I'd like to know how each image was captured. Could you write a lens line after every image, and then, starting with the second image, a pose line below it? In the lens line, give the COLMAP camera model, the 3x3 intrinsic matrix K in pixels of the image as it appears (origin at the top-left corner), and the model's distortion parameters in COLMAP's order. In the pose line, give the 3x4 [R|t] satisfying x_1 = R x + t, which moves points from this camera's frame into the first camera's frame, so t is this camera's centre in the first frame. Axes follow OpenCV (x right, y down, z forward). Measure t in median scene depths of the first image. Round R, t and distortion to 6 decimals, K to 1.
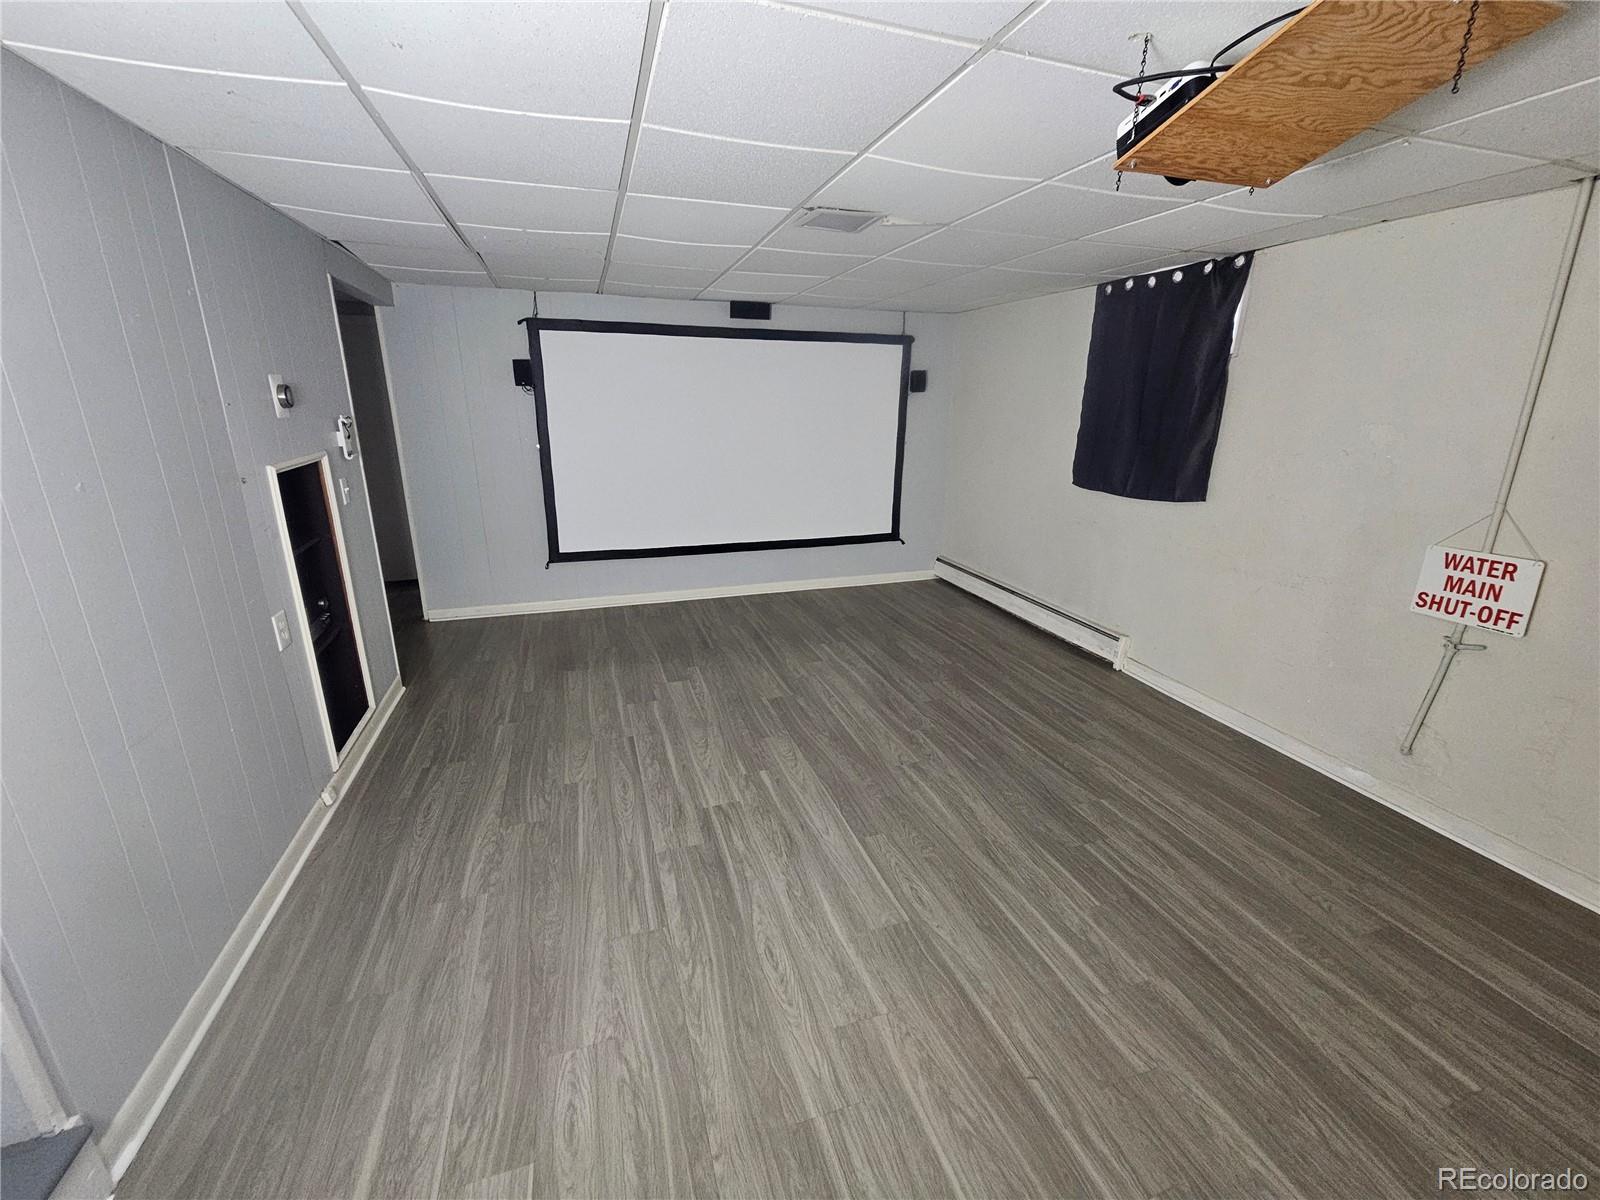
lens RADIAL K [[655.9, 0, 793.9], [0, 655.9, 593.6], [0, 0, 1]] dist [-0.006089, 0.001217]
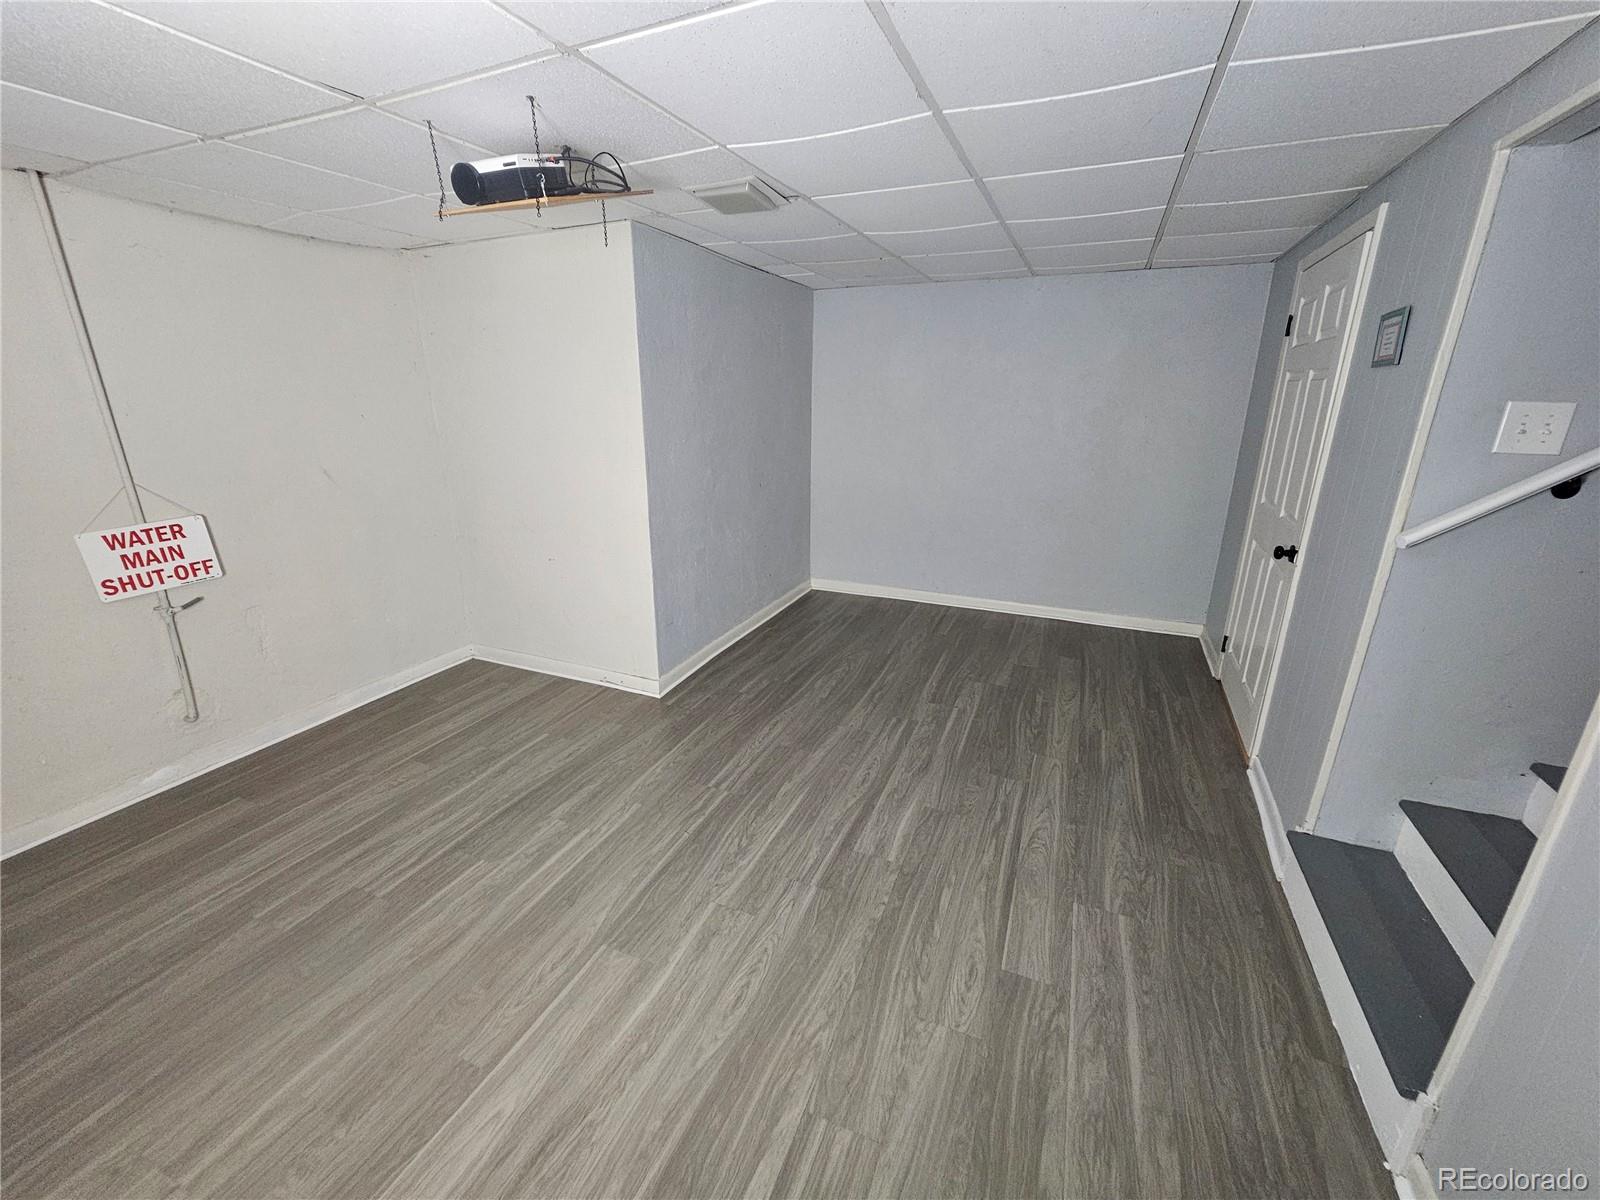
lens RADIAL K [[655.9, 0, 794.2], [0, 655.9, 596.4], [0, 0, 1]] dist [-0.006089, 0.001217]
pose [[-0.750781, -0.208177, 0.626890, -0.482881], [0.180908, 0.847952, 0.498247, -0.321615], [-0.635296, 0.487484, -0.598965, 1.078574]]
